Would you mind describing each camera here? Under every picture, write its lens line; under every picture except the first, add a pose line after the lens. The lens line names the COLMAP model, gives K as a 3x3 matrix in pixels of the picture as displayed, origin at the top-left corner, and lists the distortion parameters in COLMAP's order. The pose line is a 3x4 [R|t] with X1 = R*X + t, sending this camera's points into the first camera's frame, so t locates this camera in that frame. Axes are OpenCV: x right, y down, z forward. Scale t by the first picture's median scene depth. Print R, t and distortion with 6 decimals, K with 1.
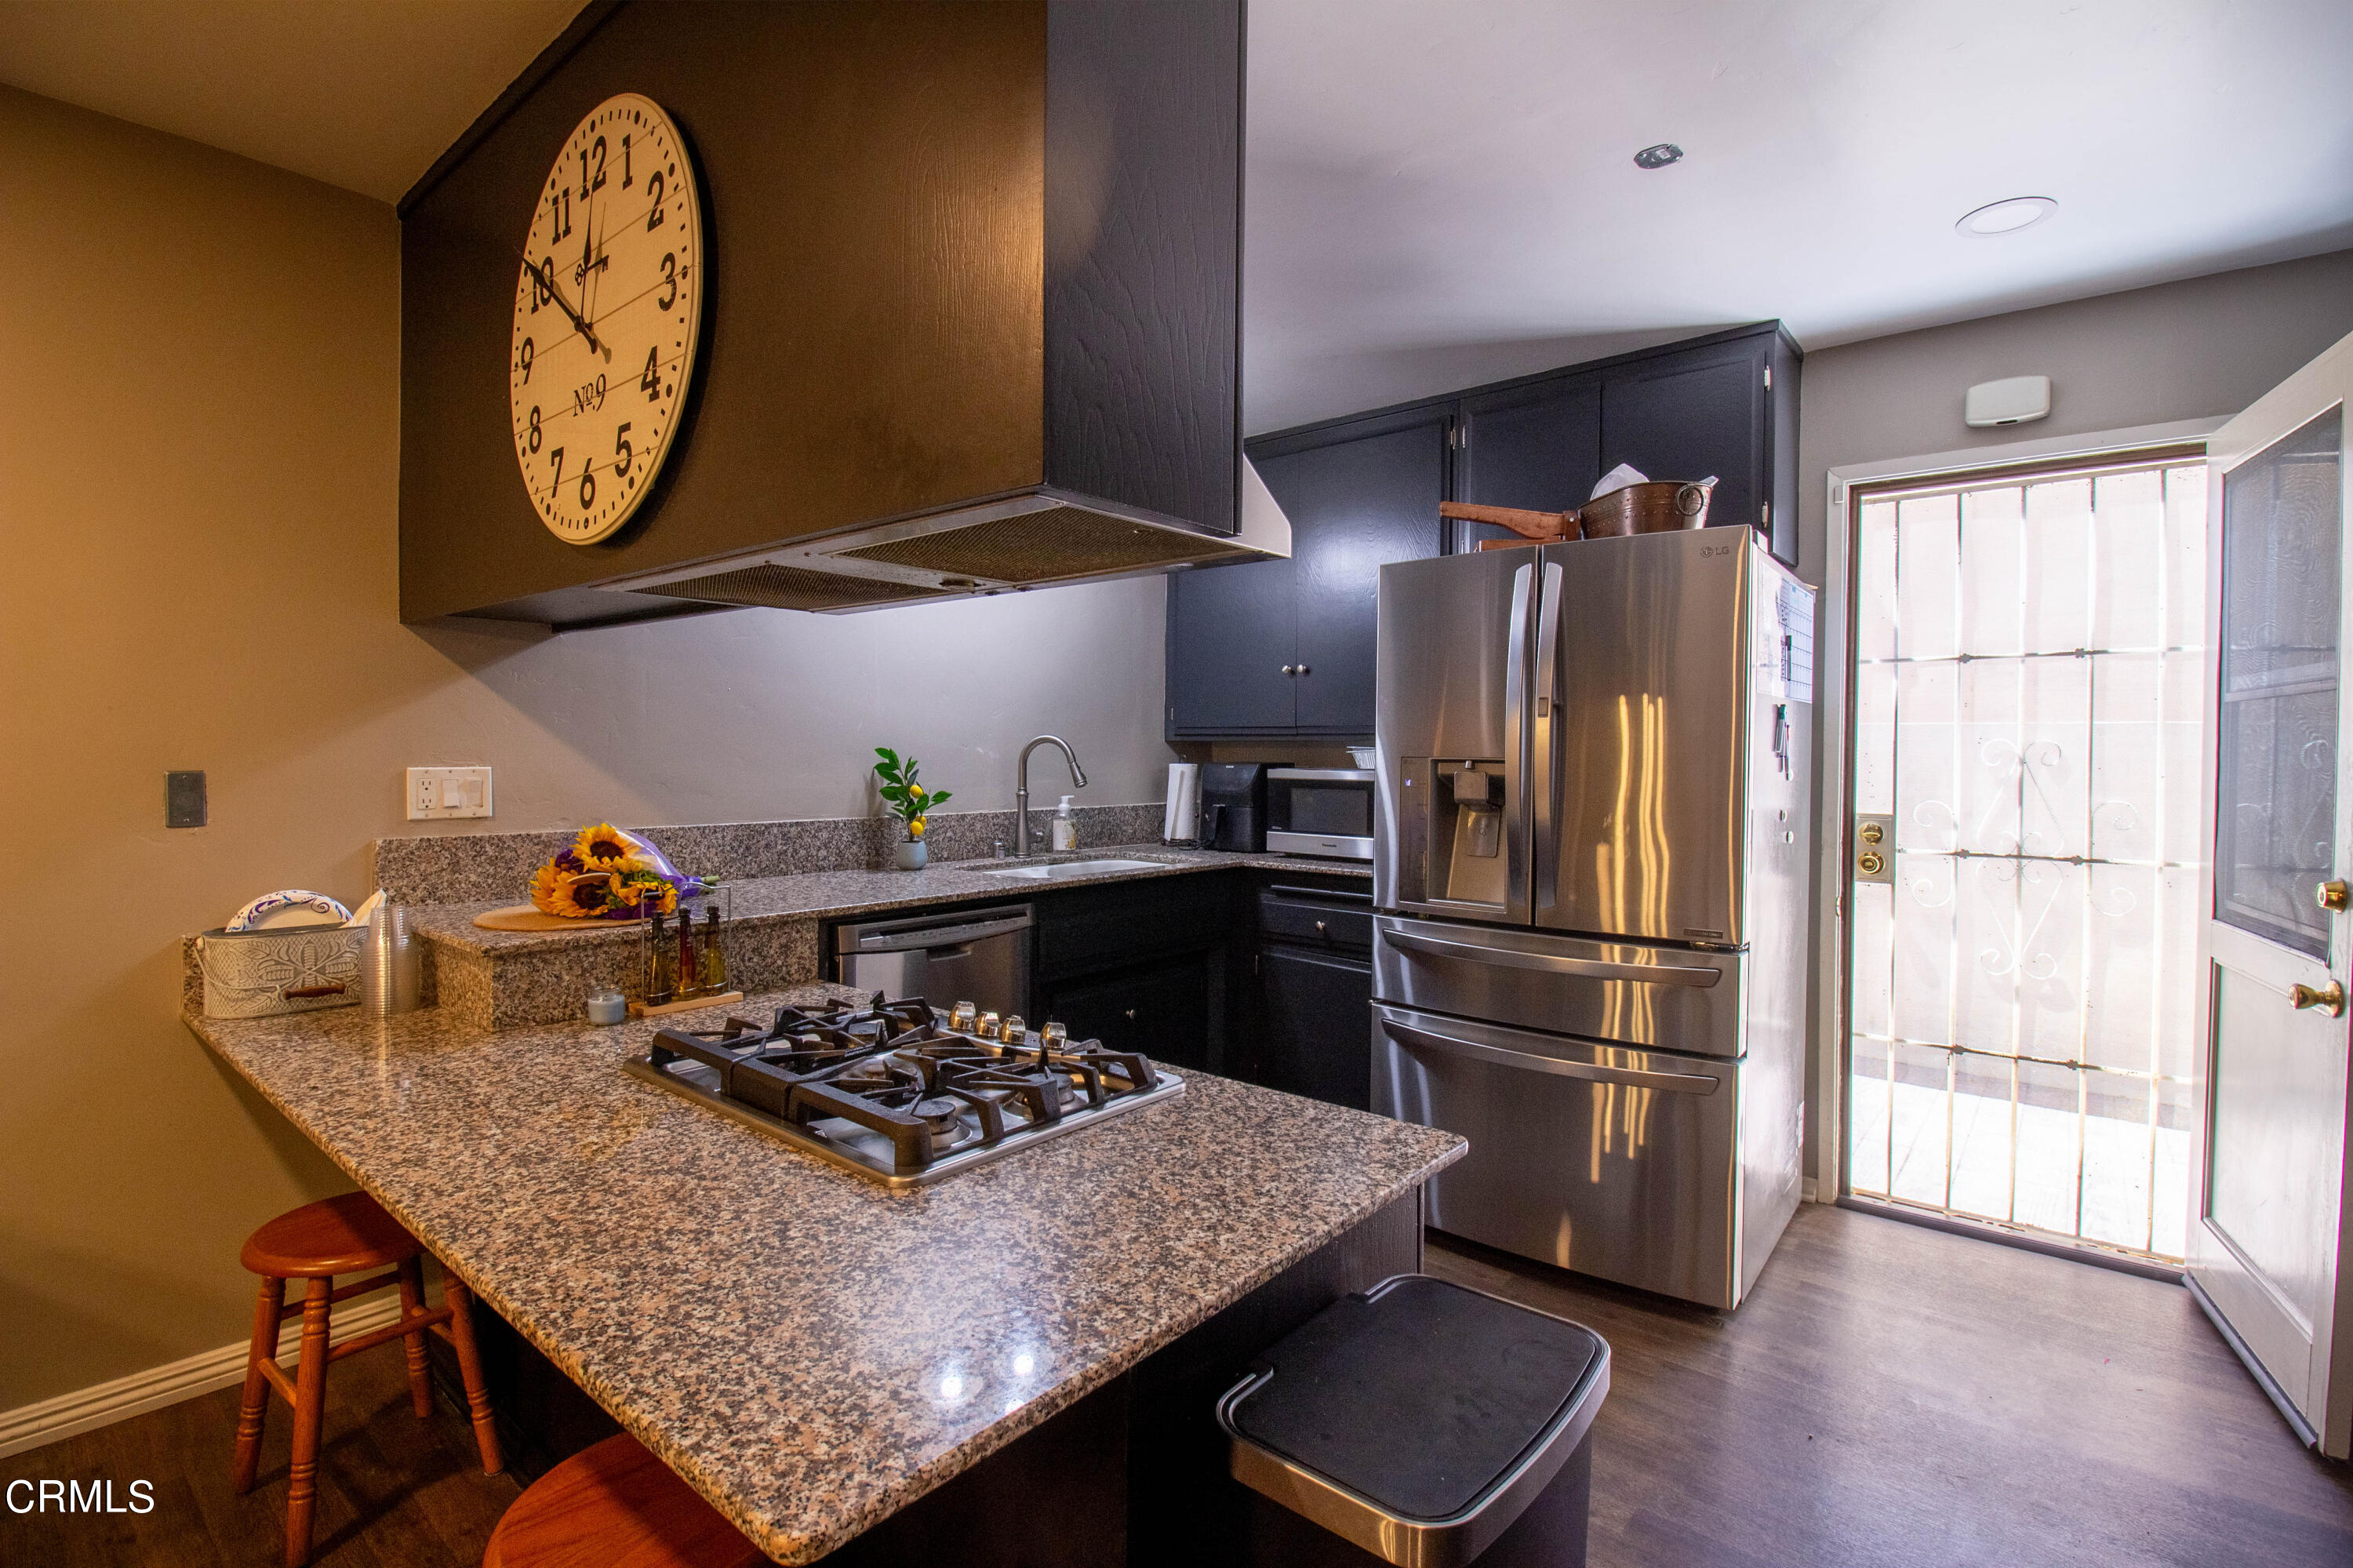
lens RADIAL K [[1090.5, 0, 1191.4], [0, 1090.5, 764.9], [0, 0, 1]] dist [0.002441, -0.013418]
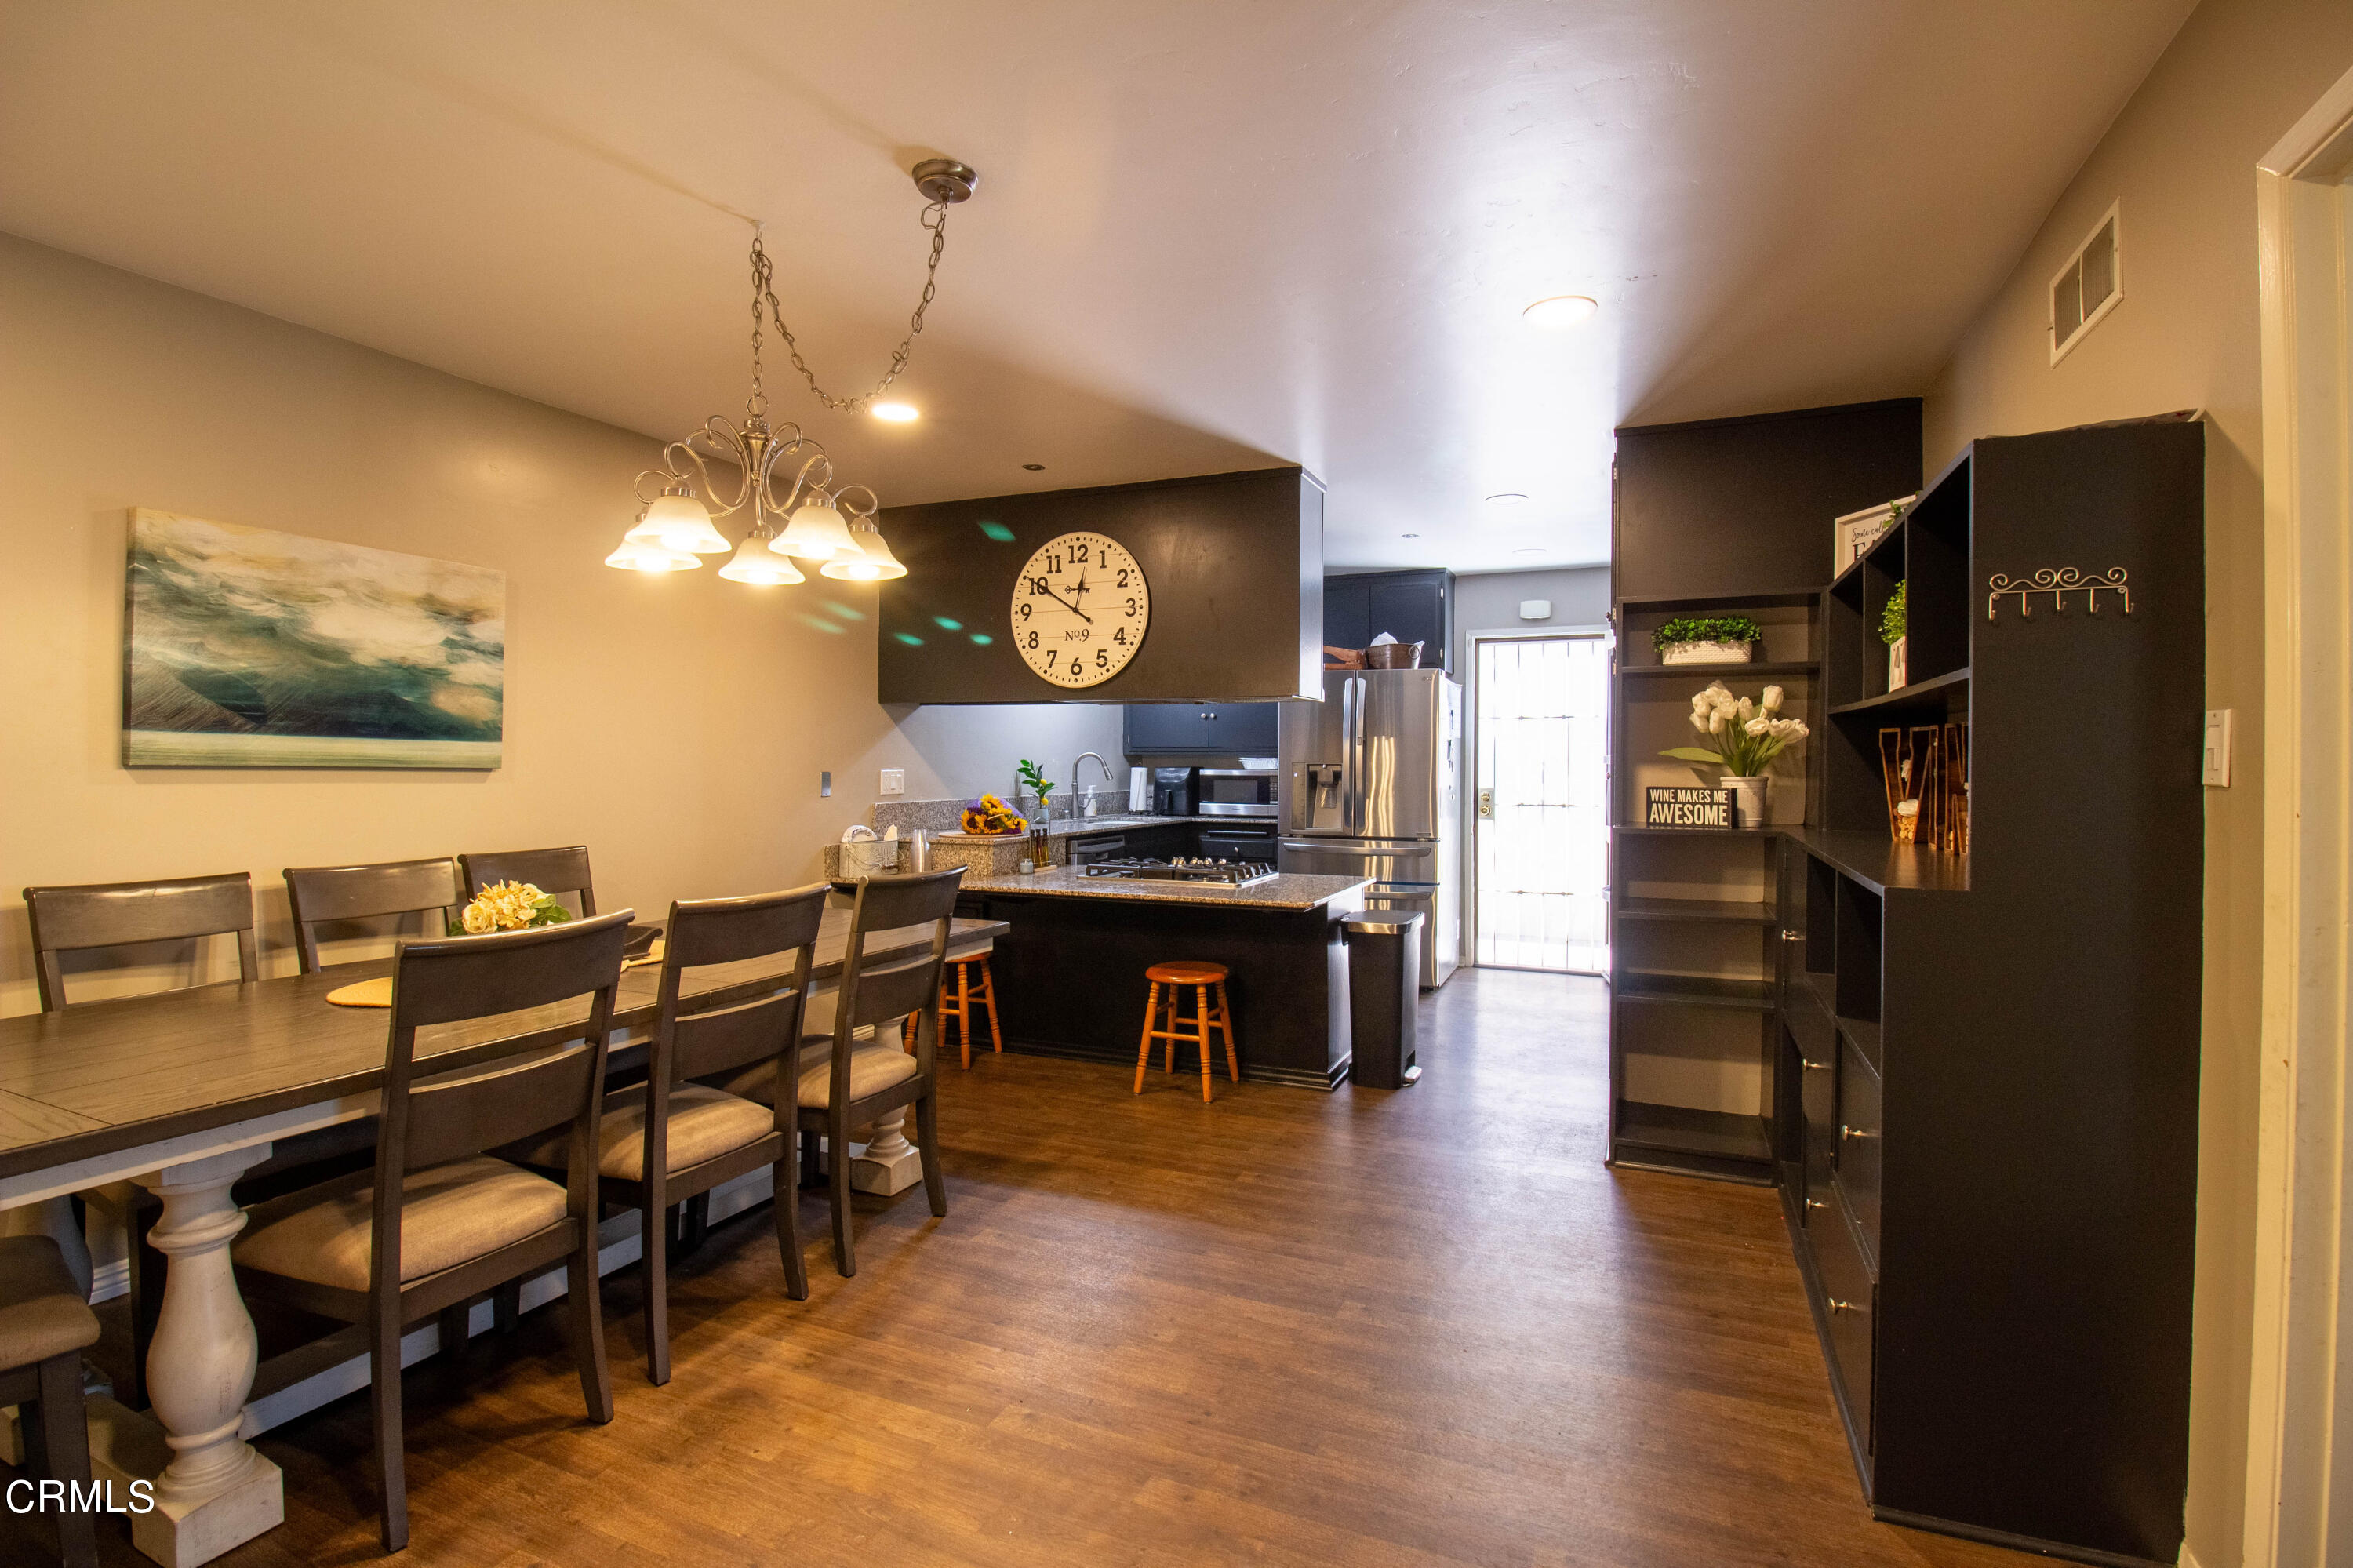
lens RADIAL K [[1090.5, 0, 1191.4], [0, 1090.5, 764.9], [0, 0, 1]] dist [0.002441, -0.013418]
pose [[0.958583, -0.005503, 0.284759, -0.609128], [0.007616, 0.999951, -0.006314, 0.008597], [-0.284710, 0.008222, 0.958578, -1.005827]]
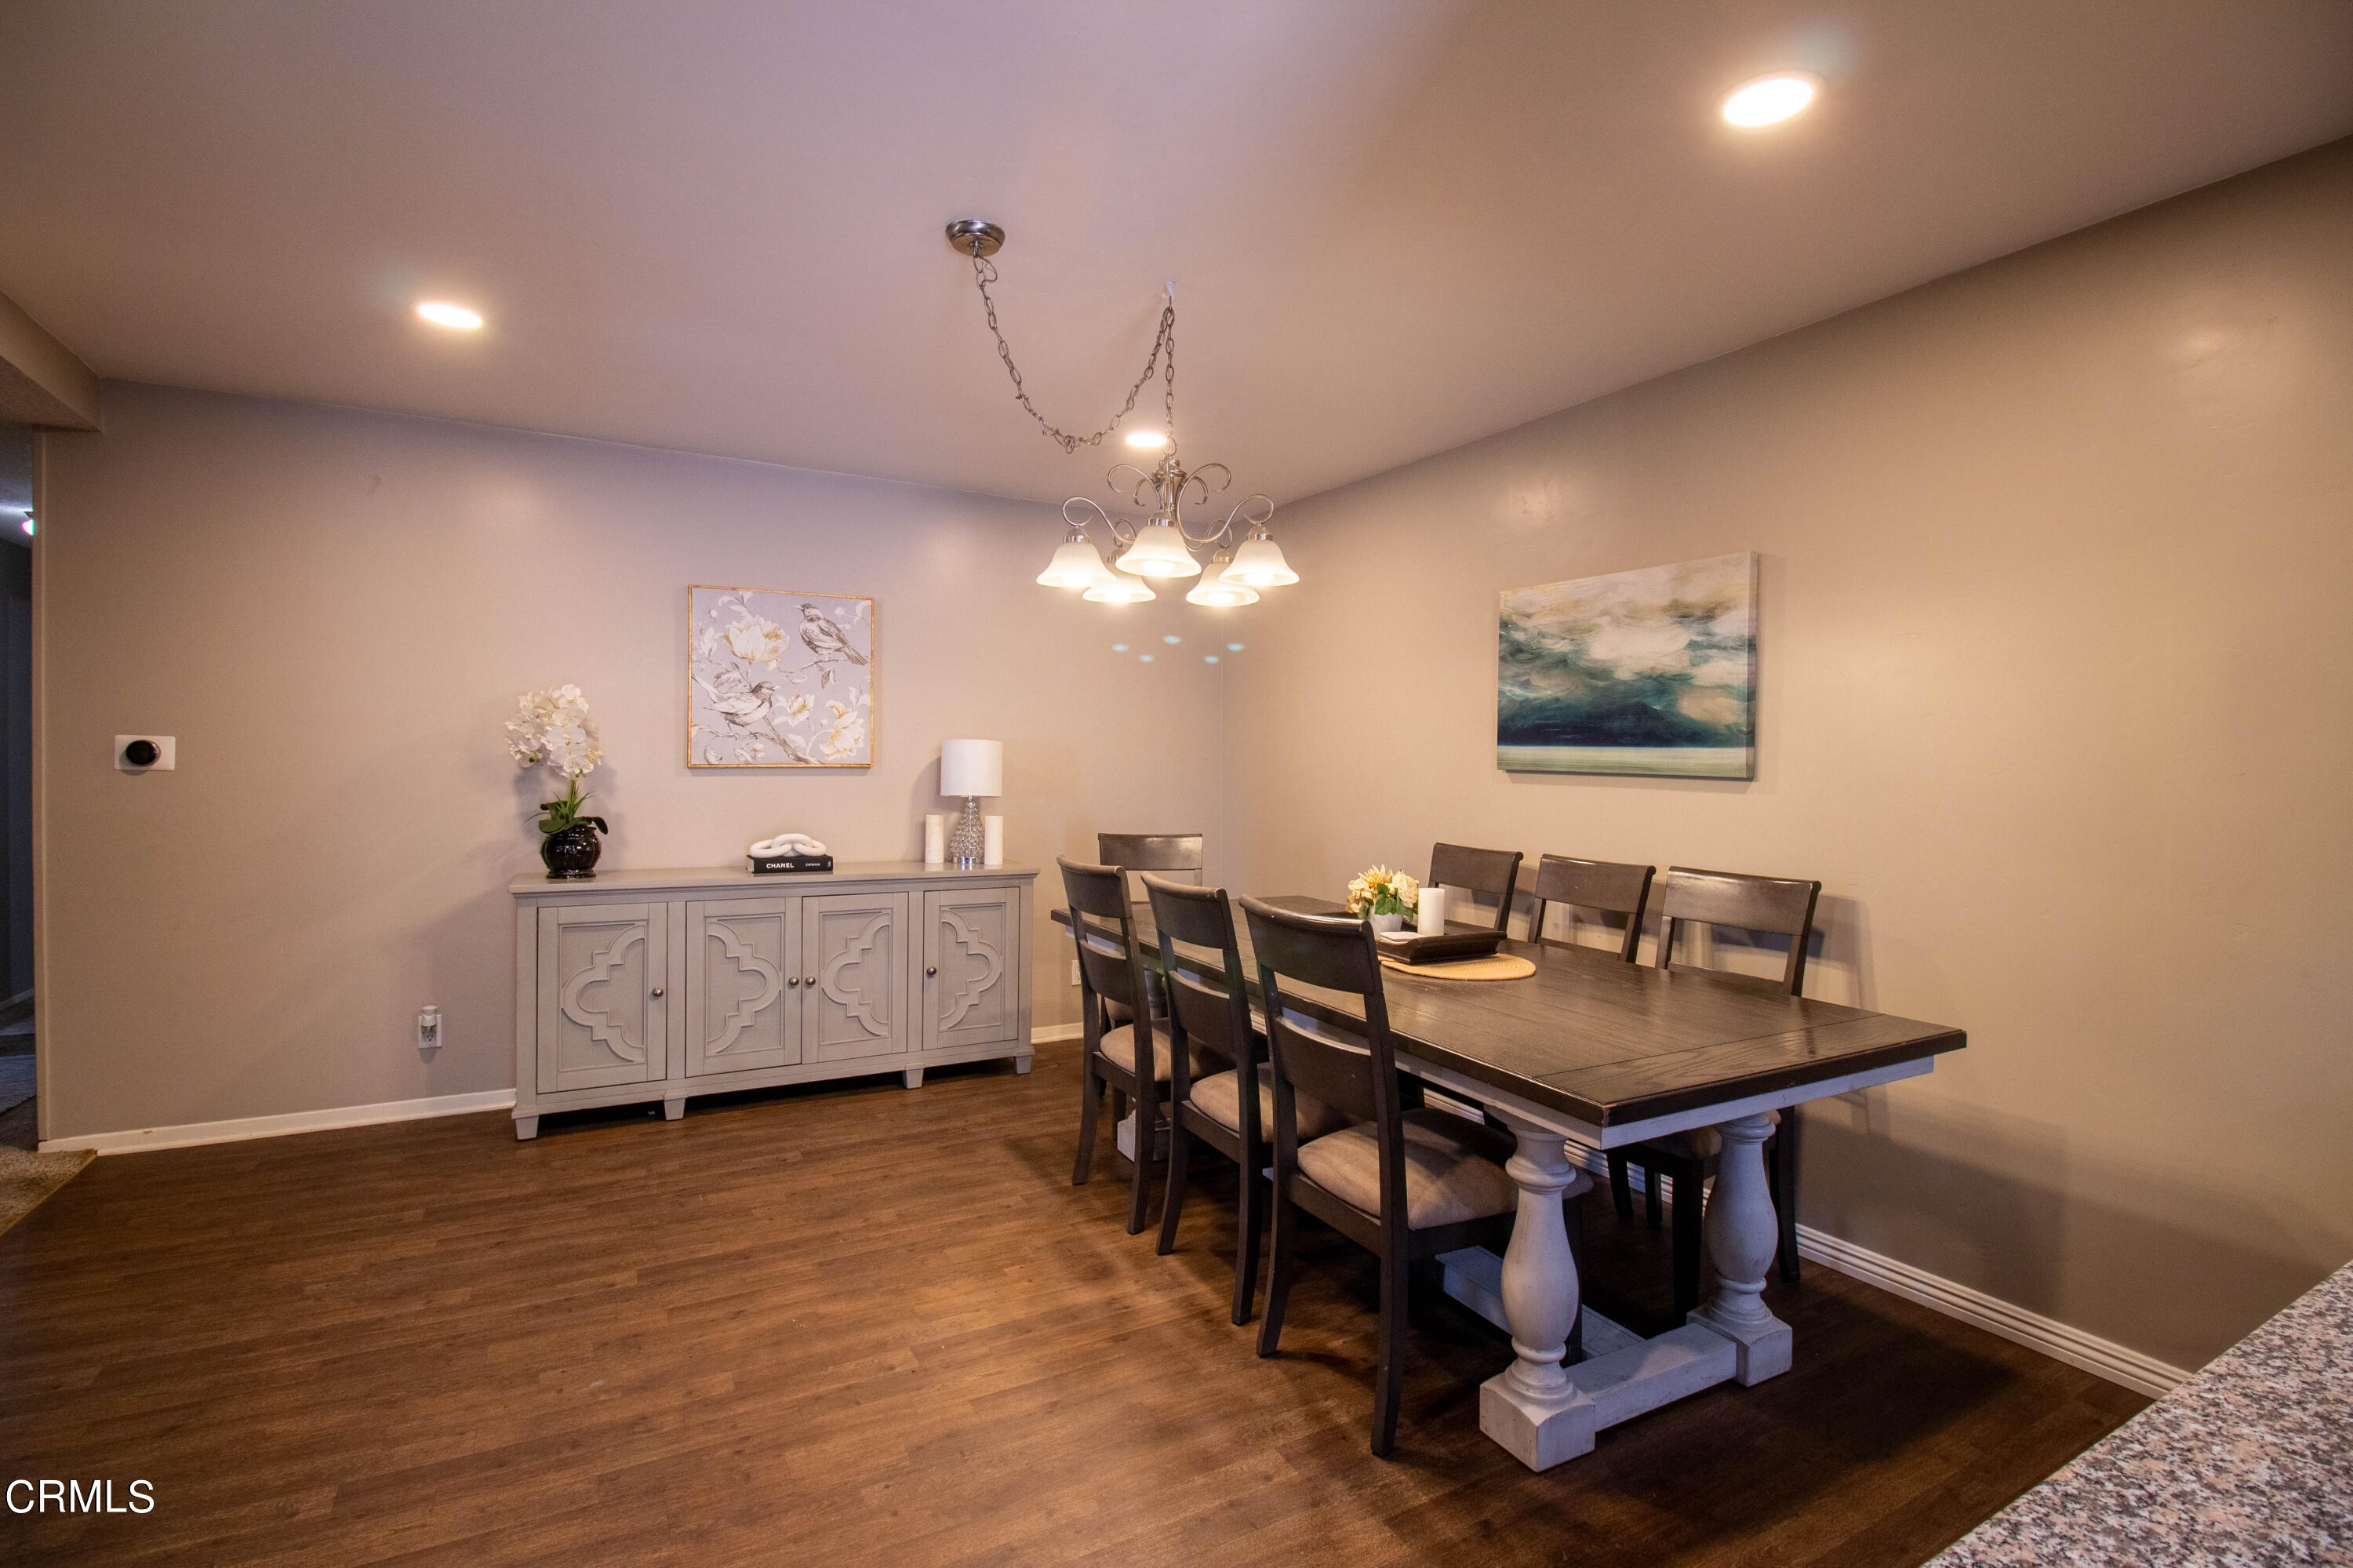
lens RADIAL K [[1090.5, 0, 1191.4], [0, 1090.5, 764.9], [0, 0, 1]] dist [0.002441, -0.013418]
pose [[-0.359207, -0.009615, -0.933208, 0.154726], [-0.026243, 0.999656, -0.000199, 0.000908], [0.932889, 0.024419, -0.359336, 0.210205]]
